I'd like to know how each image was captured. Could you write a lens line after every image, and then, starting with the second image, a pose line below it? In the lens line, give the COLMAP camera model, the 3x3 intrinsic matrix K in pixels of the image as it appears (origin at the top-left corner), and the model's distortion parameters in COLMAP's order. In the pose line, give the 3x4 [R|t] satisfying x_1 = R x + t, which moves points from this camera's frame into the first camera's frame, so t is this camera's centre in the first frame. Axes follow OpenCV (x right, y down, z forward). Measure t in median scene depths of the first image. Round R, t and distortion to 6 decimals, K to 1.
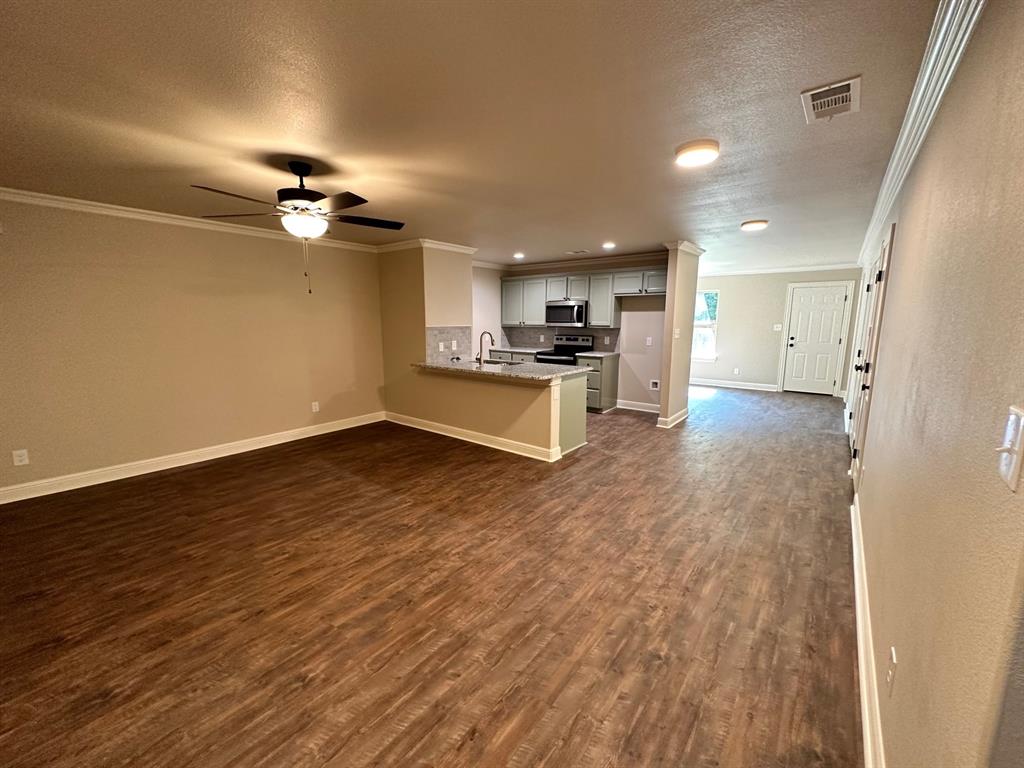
lens RADIAL K [[410.9, 0, 514.6], [0, 410.9, 382.8], [0, 0, 1]] dist [-0.001374, -0.000135]
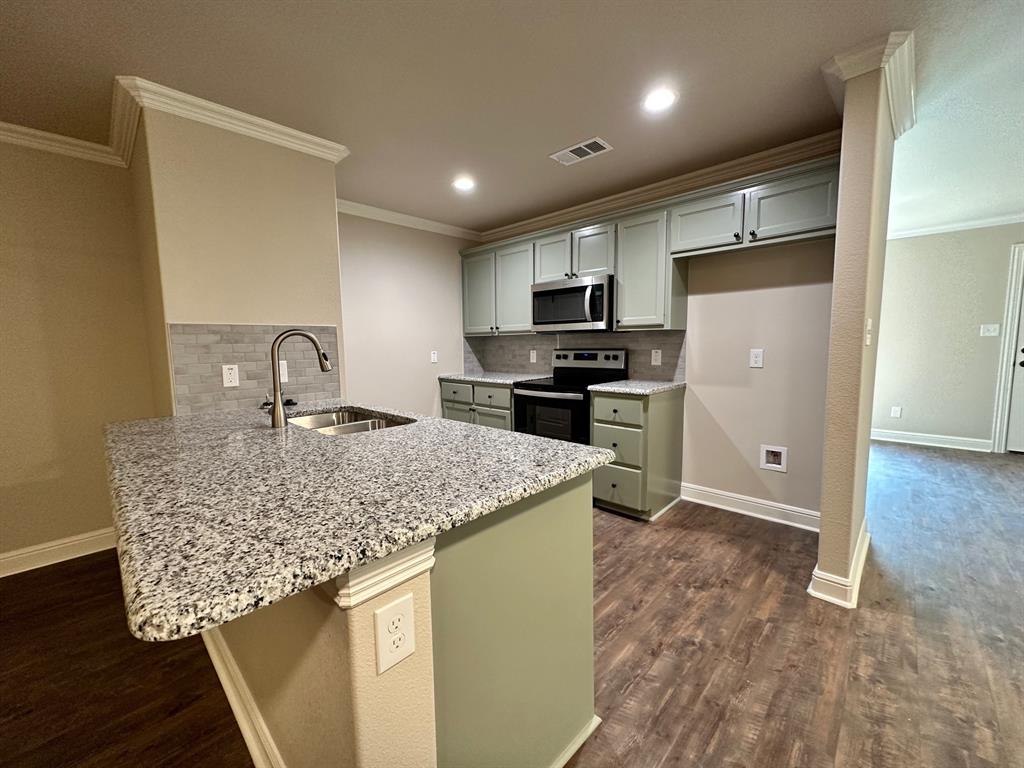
lens RADIAL K [[410.9, 0, 514.6], [0, 410.9, 382.8], [0, 0, 1]] dist [-0.001374, -0.000135]
pose [[0.995148, -0.007234, -0.098120, 0.107743], [0.001531, 0.998311, -0.058072, -0.046425], [0.098374, 0.057640, 0.993479, 0.513692]]
